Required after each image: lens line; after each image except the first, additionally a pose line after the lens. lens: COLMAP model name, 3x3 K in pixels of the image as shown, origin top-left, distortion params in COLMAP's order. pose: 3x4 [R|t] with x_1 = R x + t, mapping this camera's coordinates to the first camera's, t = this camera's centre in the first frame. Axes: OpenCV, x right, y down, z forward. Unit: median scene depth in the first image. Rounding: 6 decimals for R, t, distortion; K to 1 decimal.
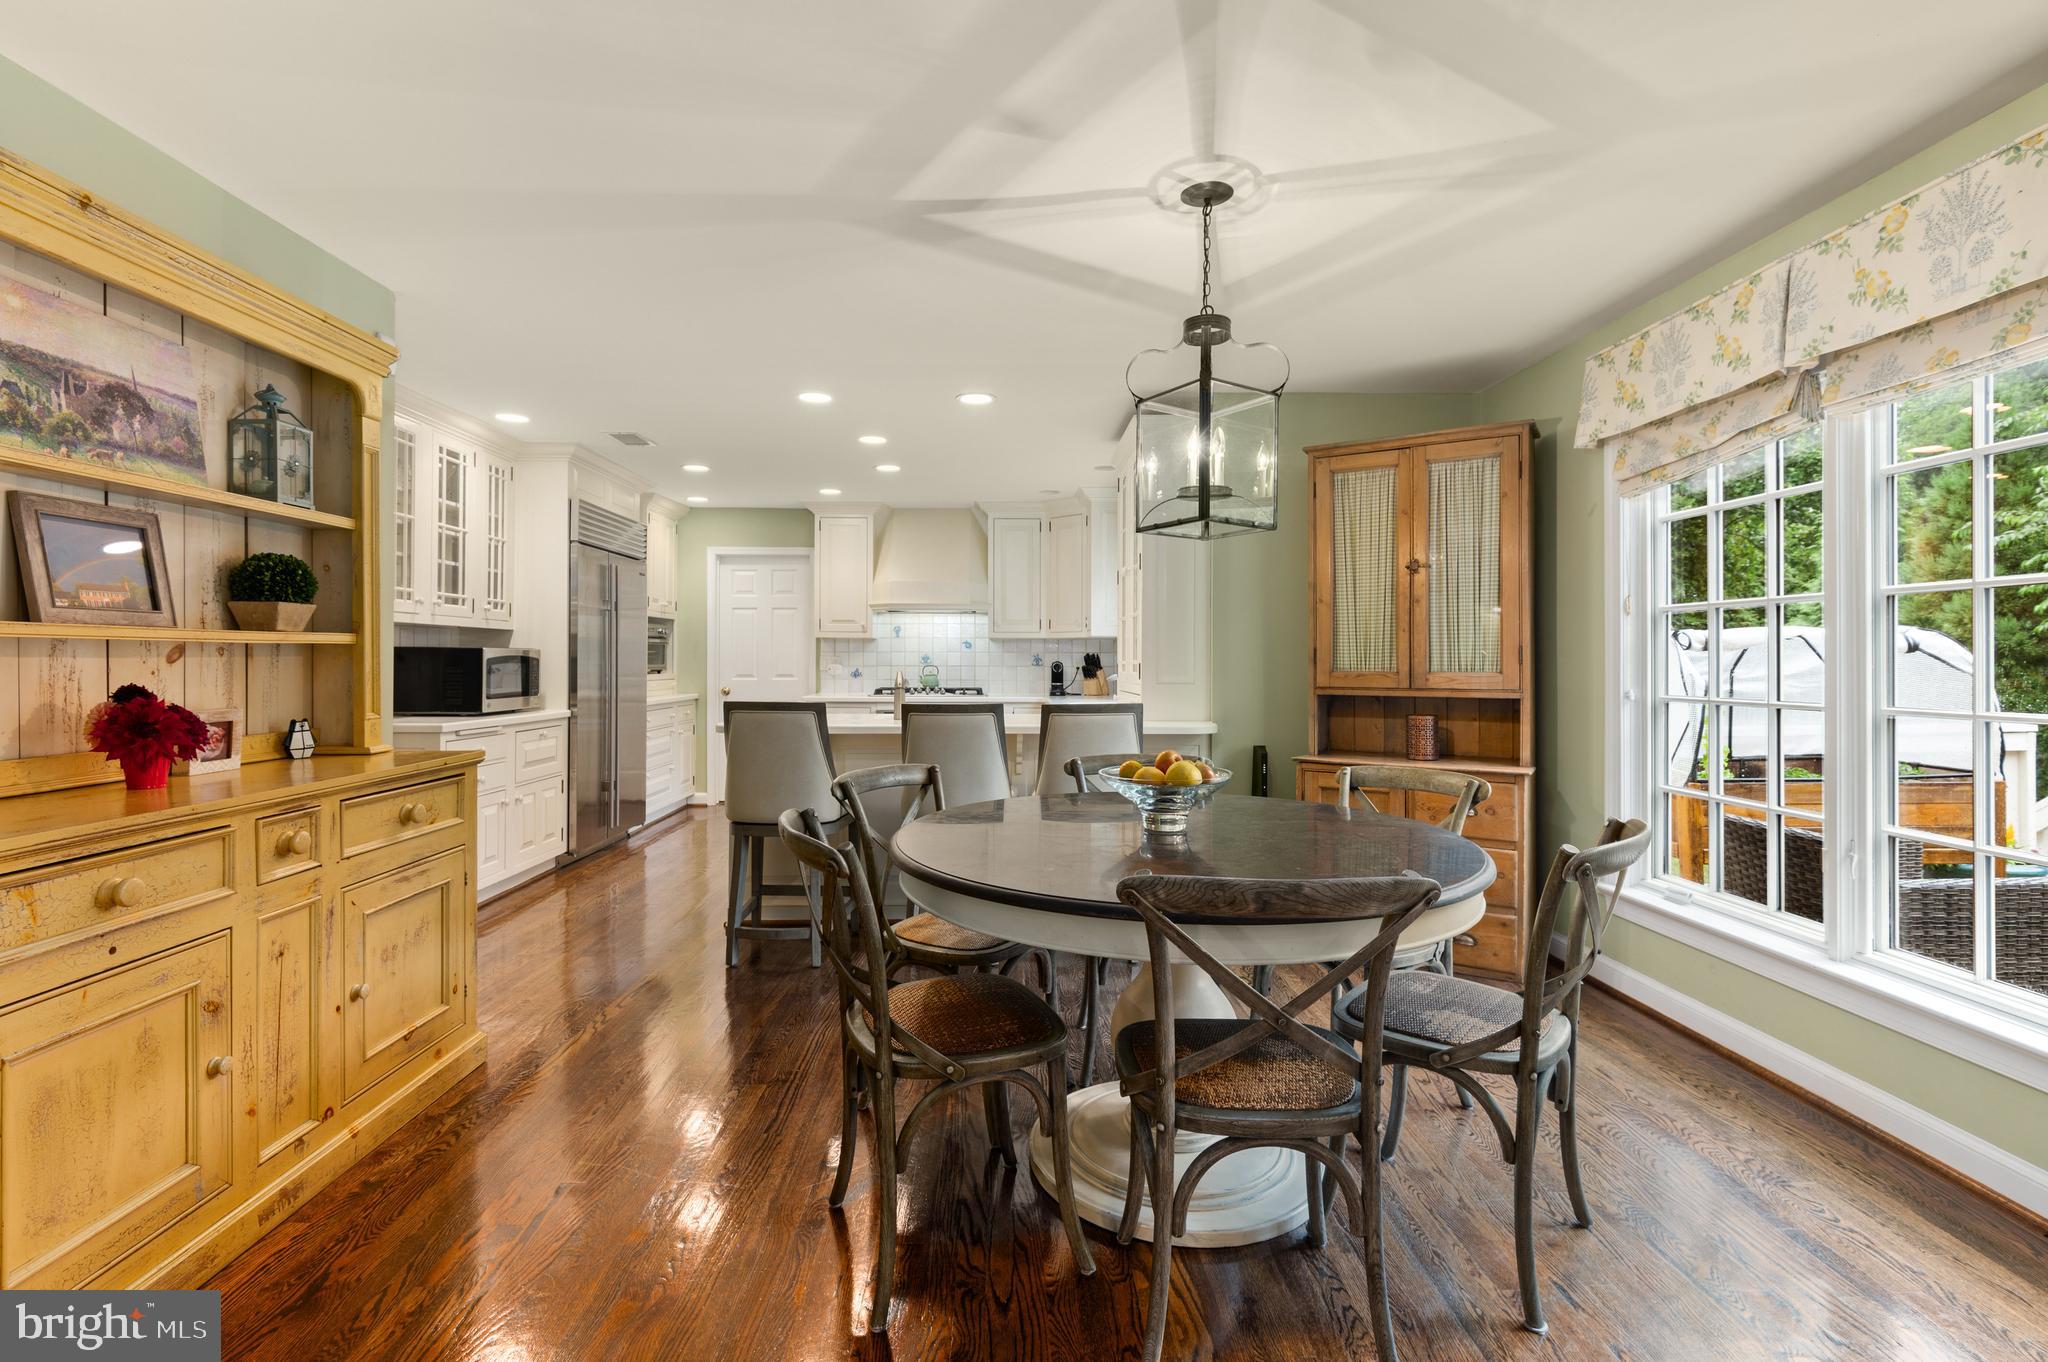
lens RADIAL K [[947.3, 0, 1019.6], [0, 947.3, 650.9], [0, 0, 1]] dist [0.000440, -0.002328]
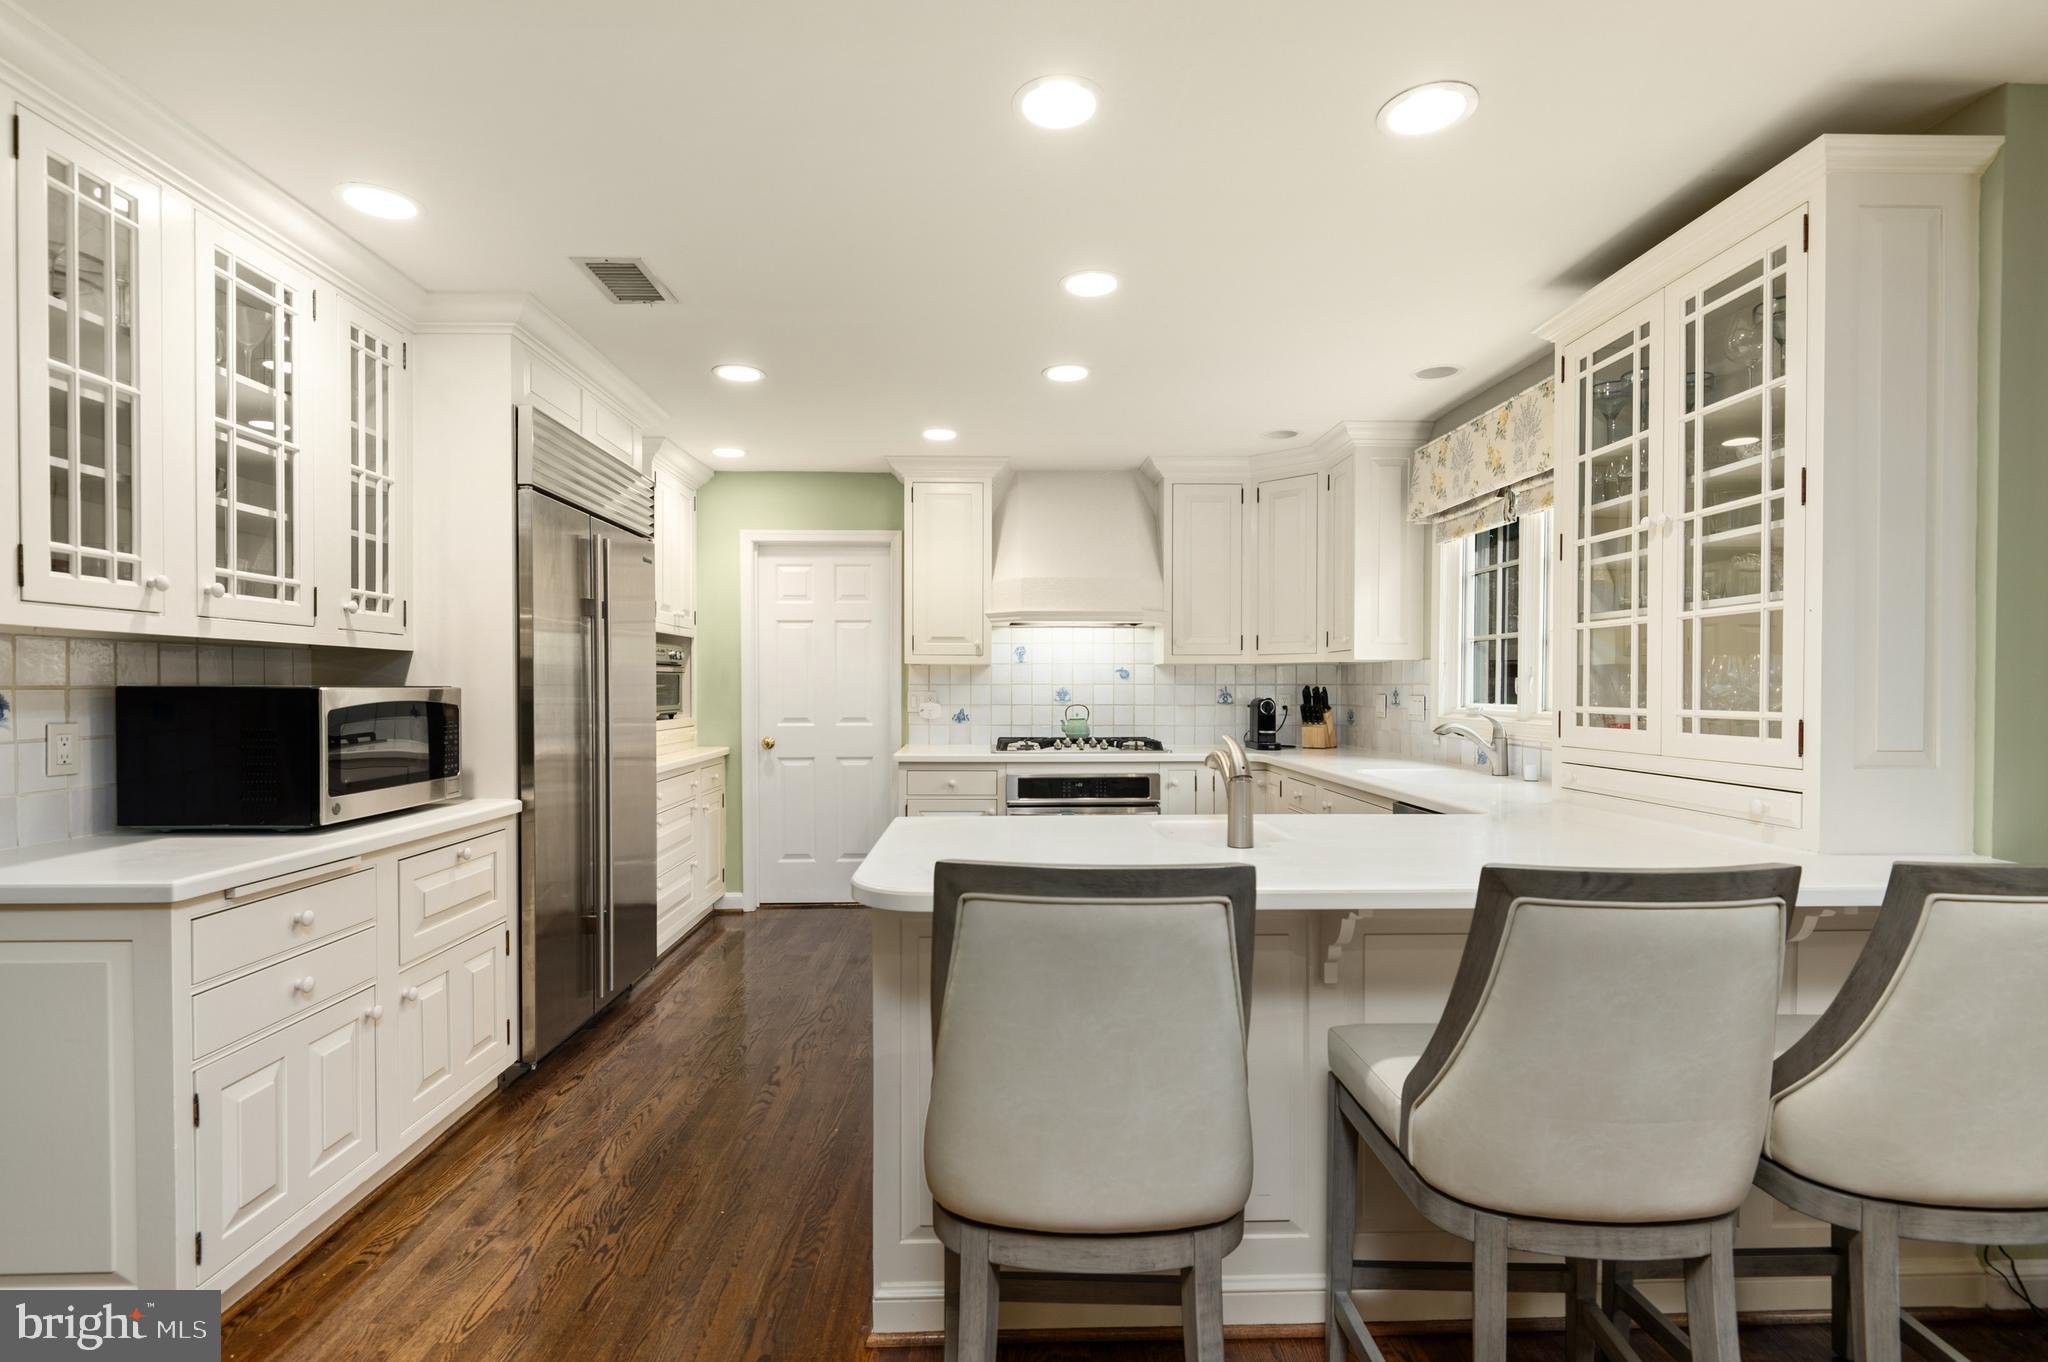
lens RADIAL K [[947.3, 0, 1018.2], [0, 947.3, 693.3], [0, 0, 1]] dist [0.000440, -0.002328]
pose [[0.999981, -0.003539, 0.005107, -0.152419], [0.003447, 0.999835, 0.017825, -0.005241], [-0.005169, -0.017807, 0.999828, 0.361850]]
